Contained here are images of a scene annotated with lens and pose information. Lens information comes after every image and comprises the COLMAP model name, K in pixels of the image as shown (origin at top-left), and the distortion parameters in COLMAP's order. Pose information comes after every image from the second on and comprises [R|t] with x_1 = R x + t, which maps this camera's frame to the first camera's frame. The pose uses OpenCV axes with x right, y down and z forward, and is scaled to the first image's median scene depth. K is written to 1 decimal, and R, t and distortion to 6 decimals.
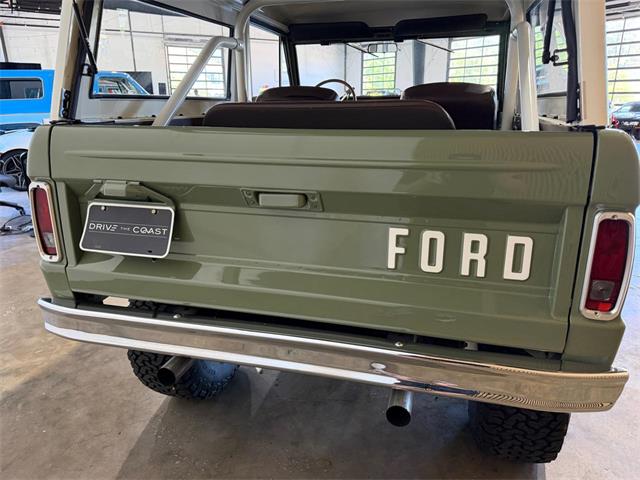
lens RADIAL K [[449.2, 0, 318.4], [0, 449.2, 237.8], [0, 0, 1]] dist [0.088188, -0.132852]
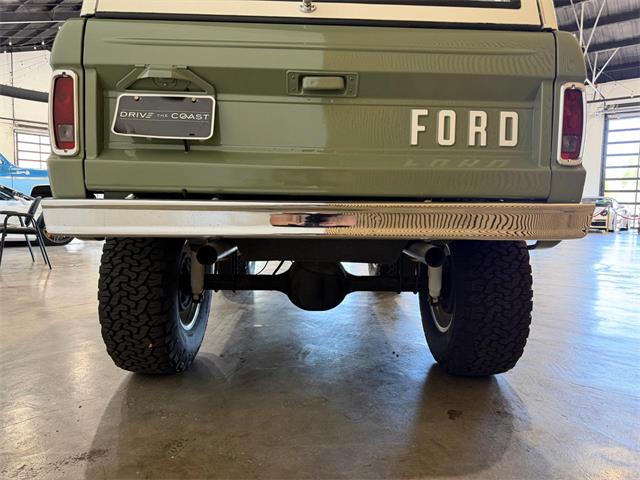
lens RADIAL K [[450.2, 0, 320.5], [0, 450.2, 241.0], [0, 0, 1]] dist [0.057318, -0.060652]
pose [[0.954522, 0.000146, 0.298140, -0.441743], [0.063297, 0.977103, -0.203132, 0.553640], [-0.291343, 0.212765, 0.932658, -0.002630]]
